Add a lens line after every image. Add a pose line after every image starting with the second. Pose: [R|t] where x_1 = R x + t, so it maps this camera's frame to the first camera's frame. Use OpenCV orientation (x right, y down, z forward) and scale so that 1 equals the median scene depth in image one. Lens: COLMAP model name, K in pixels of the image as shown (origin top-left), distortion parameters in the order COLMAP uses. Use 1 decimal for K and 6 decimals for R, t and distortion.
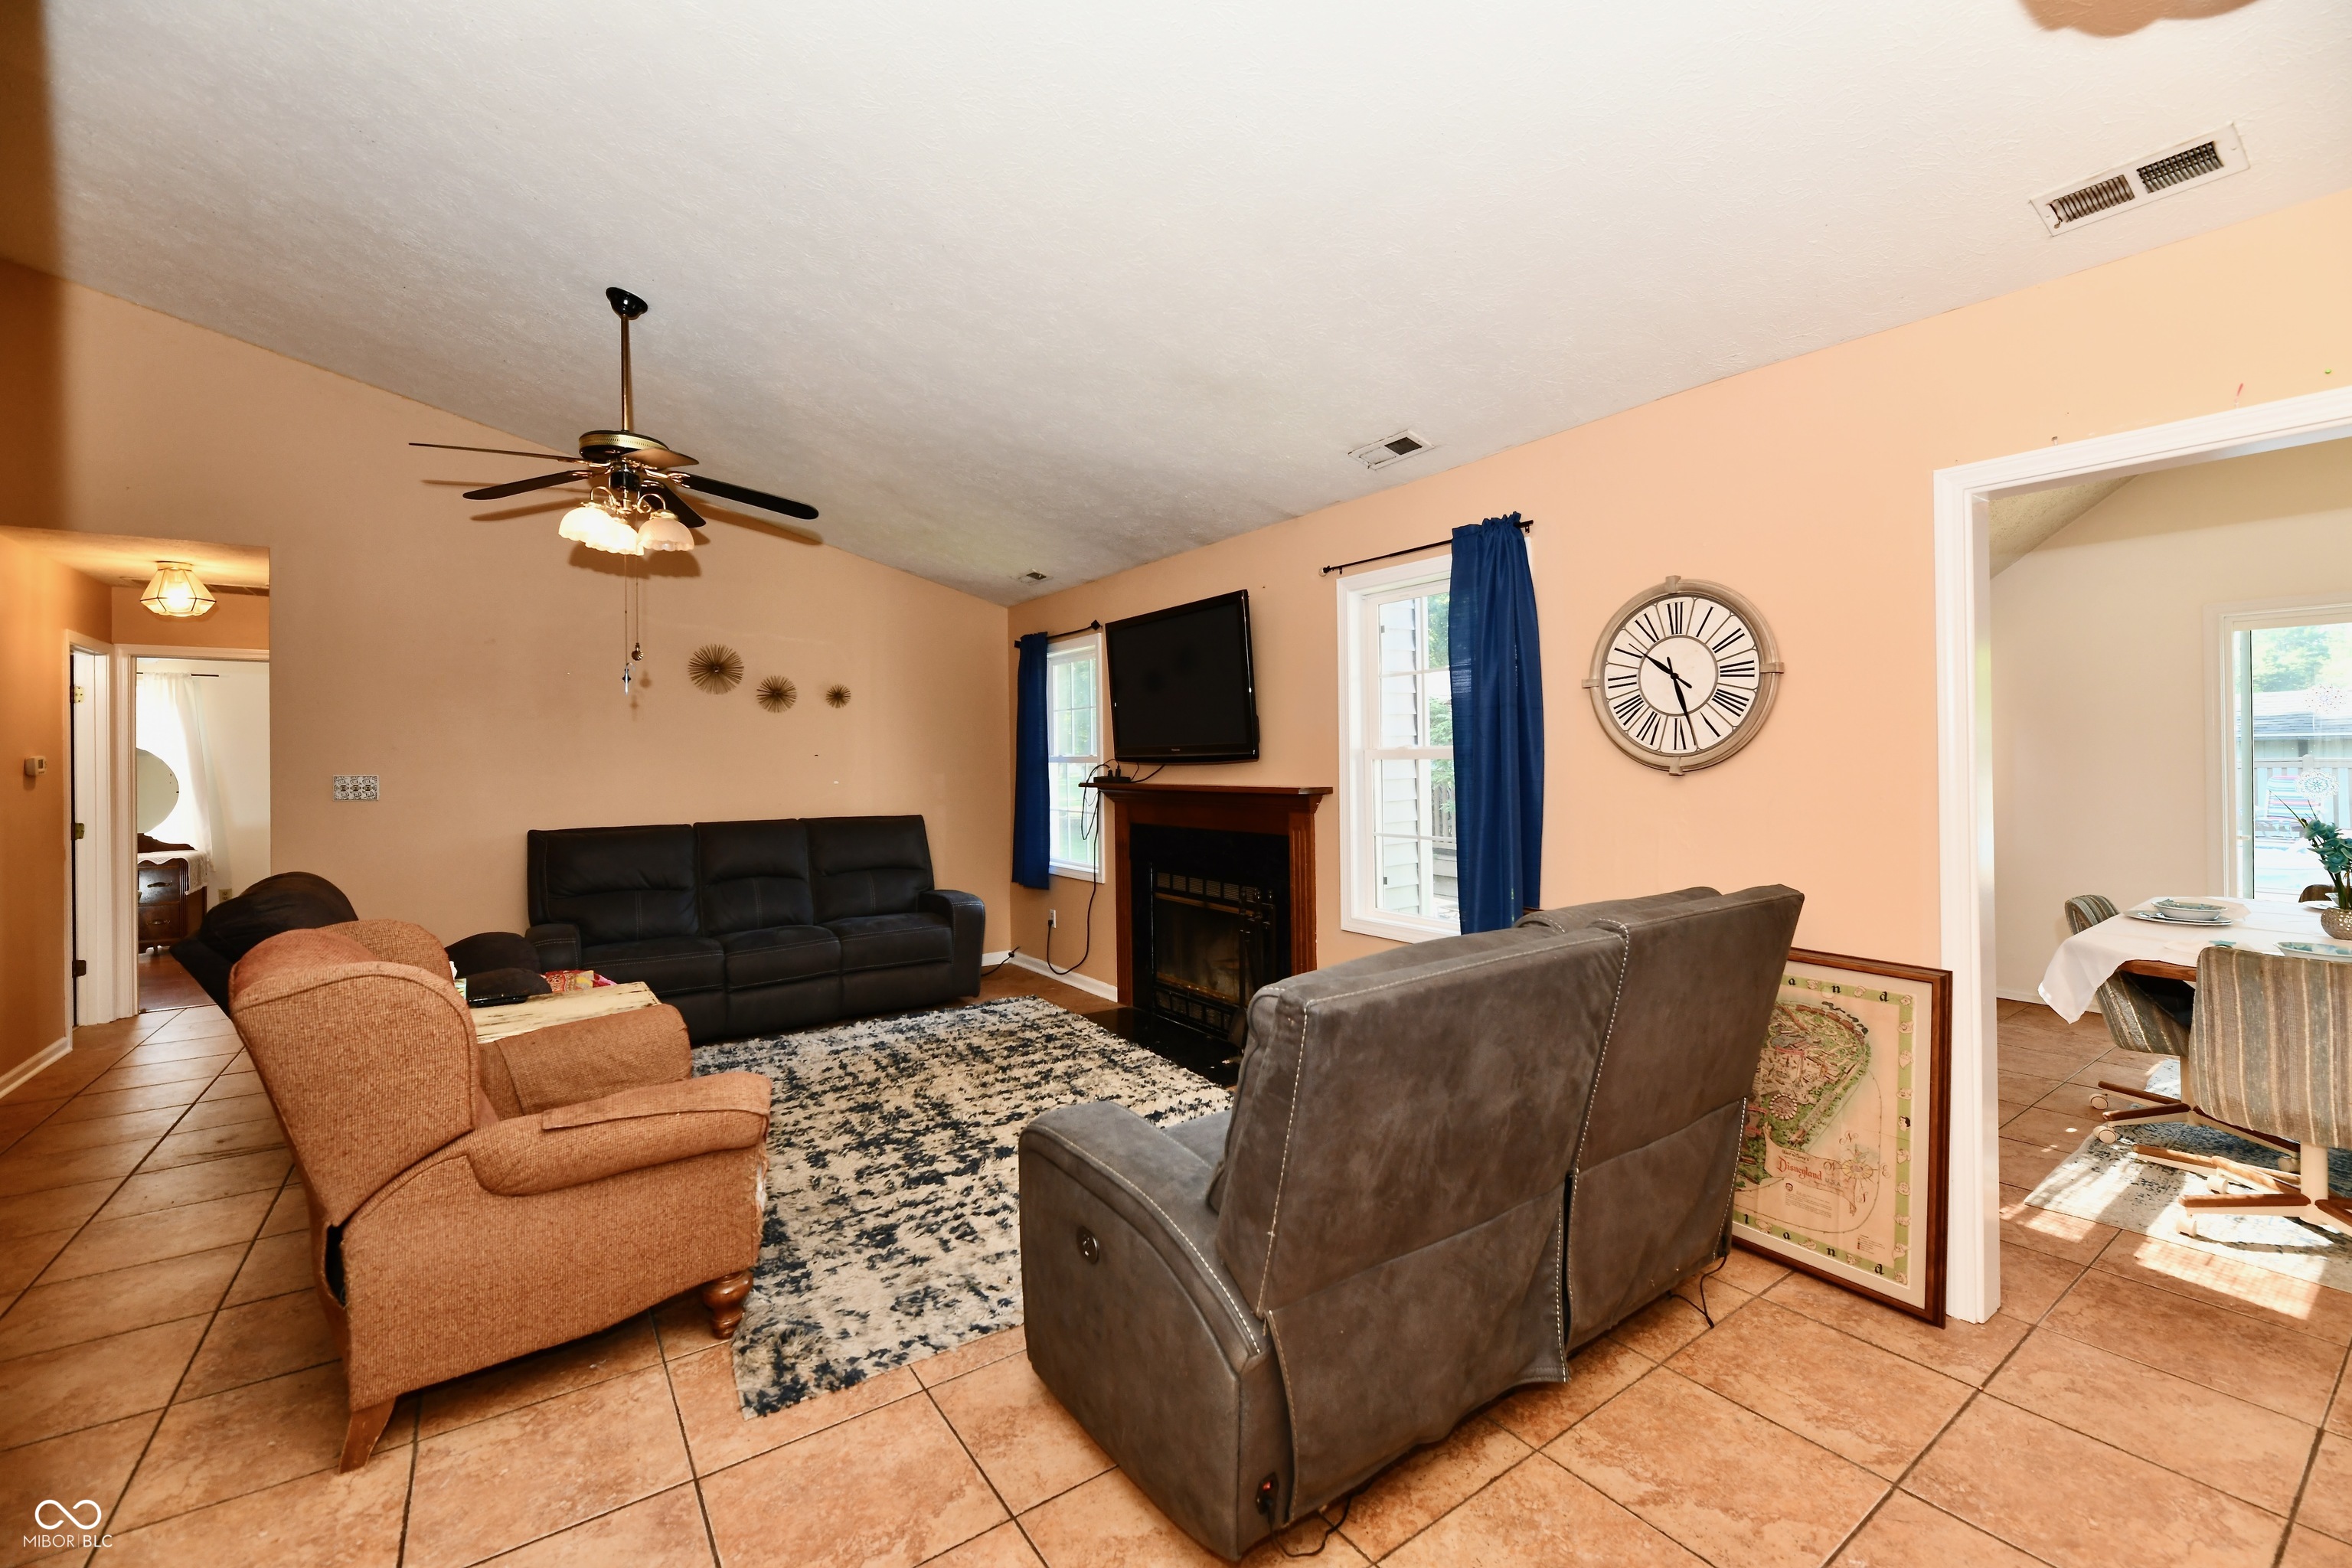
lens RADIAL K [[963.6, 0, 1186.9], [0, 963.6, 759.0], [0, 0, 1]] dist [-0.000160, -0.003506]
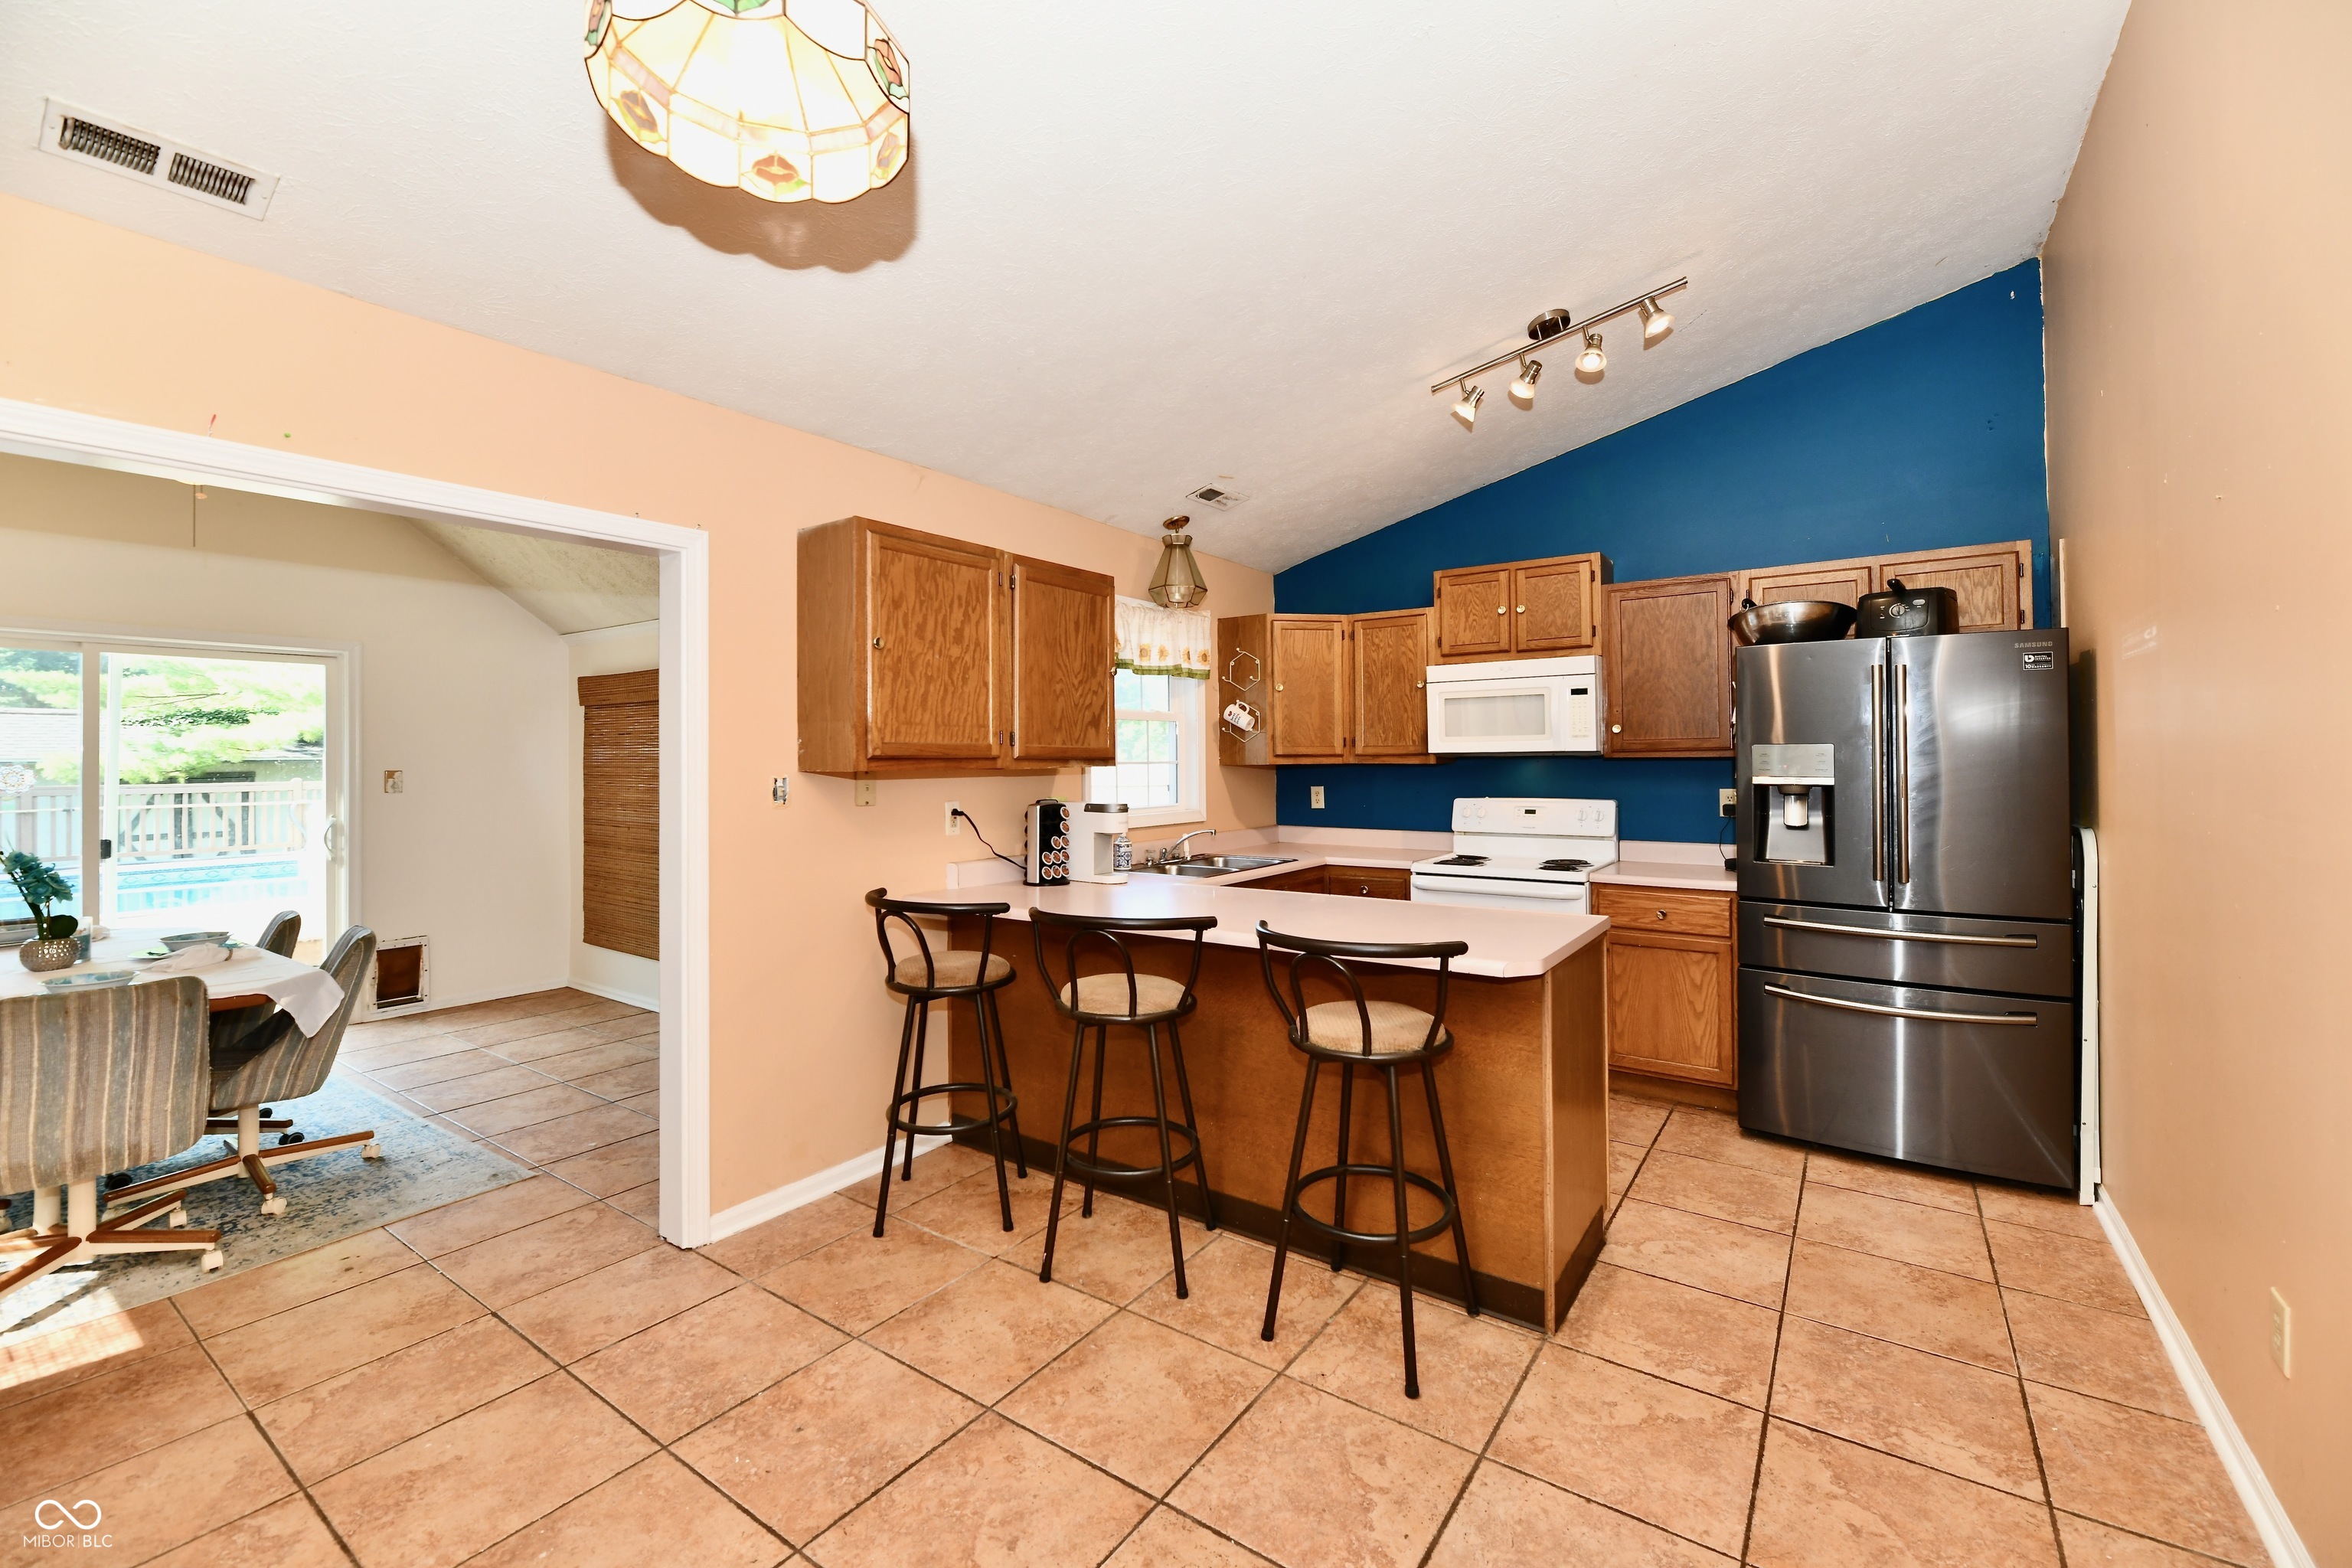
lens RADIAL K [[980.1, 0, 1185.4], [0, 980.1, 758.2], [0, 0, 1]] dist [0.000442, -0.000399]
pose [[-0.335886, 0.016025, 0.941766, -0.119493], [0.012028, 0.999847, -0.012724, -0.001914], [-0.941826, 0.007053, -0.336027, 0.212416]]
